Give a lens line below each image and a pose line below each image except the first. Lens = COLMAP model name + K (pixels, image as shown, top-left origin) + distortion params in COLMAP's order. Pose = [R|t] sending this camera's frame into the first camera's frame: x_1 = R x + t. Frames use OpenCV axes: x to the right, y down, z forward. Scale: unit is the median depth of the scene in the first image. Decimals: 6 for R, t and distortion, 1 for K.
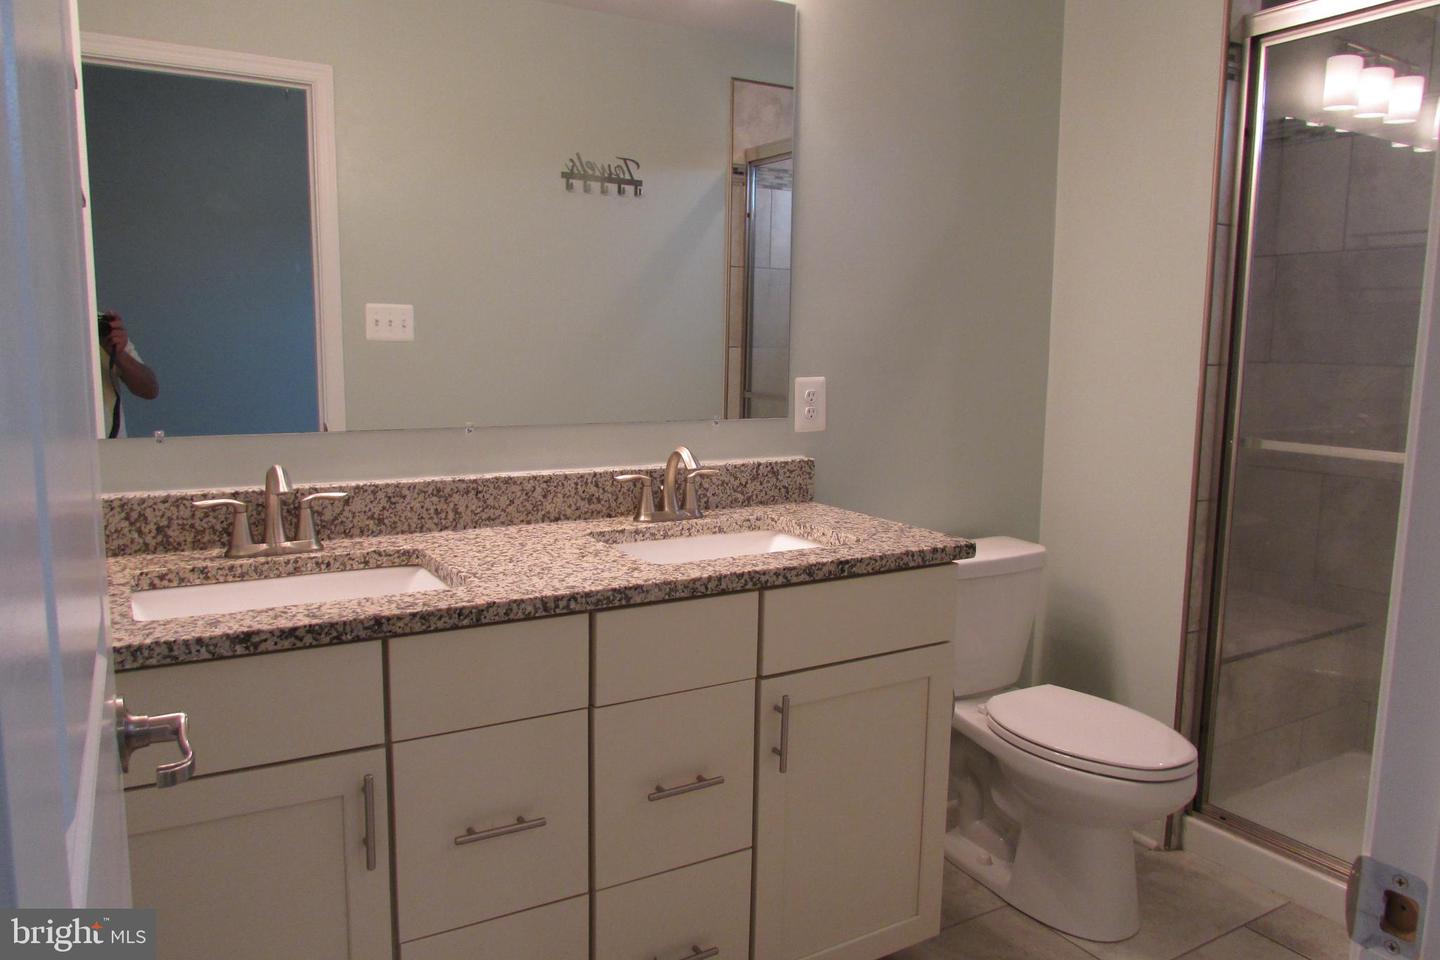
lens RADIAL K [[1024.4, 0, 726.5], [0, 1024.4, 482.9], [0, 0, 1]] dist [-0.047707, 0.022363]
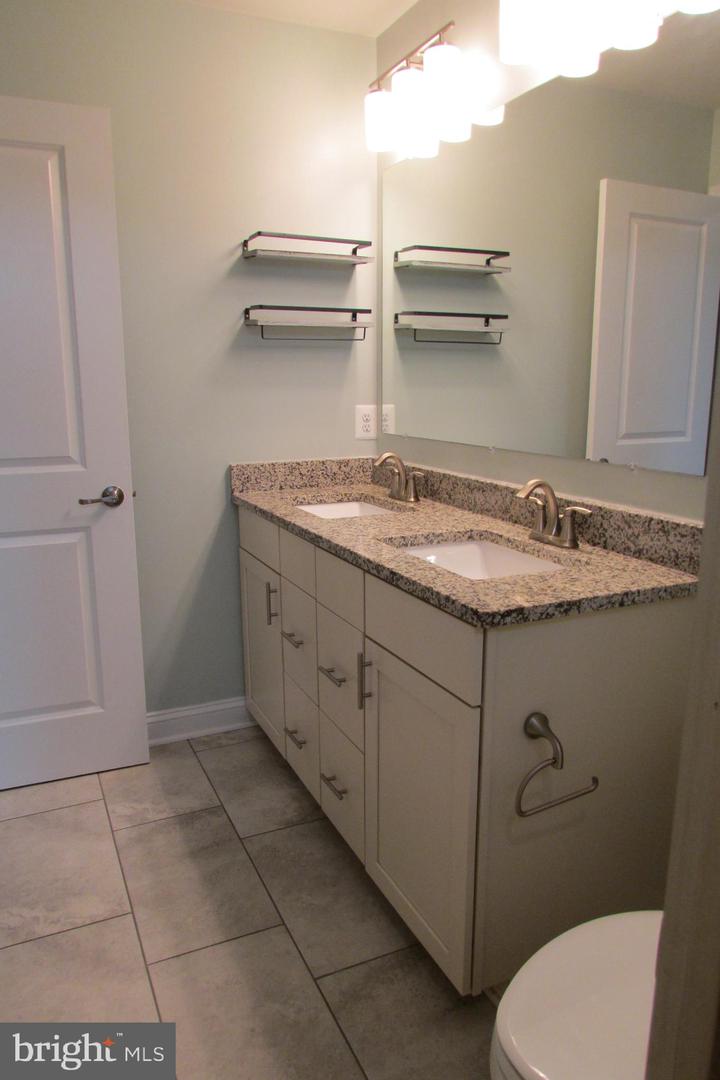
lens RADIAL K [[768.3, 0, 361.6], [0, 768.3, 541.7], [0, 0, 1]] dist [-0.047707, 0.022363]
pose [[-0.113435, 0.185356, -0.976102, 0.835948], [-0.143430, 0.969097, 0.200694, -0.111427], [0.983138, 0.162768, -0.083344, 0.877174]]
